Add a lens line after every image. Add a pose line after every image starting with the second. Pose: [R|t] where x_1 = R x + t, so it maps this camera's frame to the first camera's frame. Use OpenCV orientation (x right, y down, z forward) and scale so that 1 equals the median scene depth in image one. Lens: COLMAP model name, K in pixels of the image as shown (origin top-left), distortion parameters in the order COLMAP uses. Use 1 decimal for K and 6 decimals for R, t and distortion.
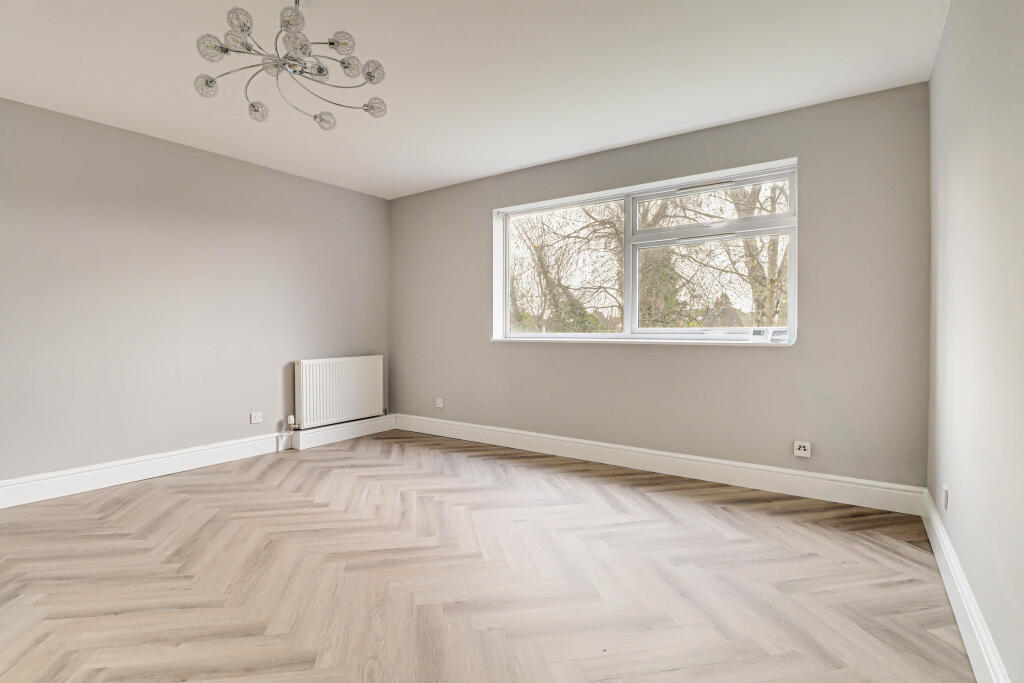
lens RADIAL K [[495.2, 0, 512.0], [0, 495.2, 323.0], [0, 0, 1]] dist [0.000502, -0.000893]
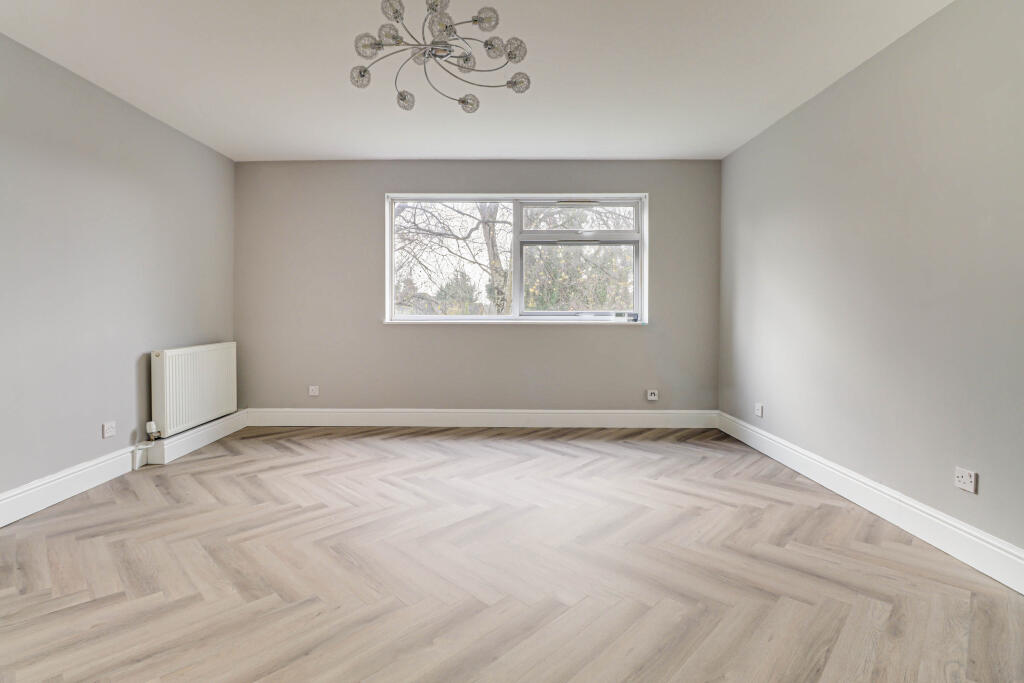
lens RADIAL K [[475.1, 0, 509.5], [0, 475.1, 306.0], [0, 0, 1]] dist [-0.005996, -0.000822]
pose [[0.826838, 0.008491, 0.562376, -0.454402], [-0.007935, 0.999963, -0.003431, 0.002028], [-0.562384, -0.001625, 0.826874, 0.071441]]
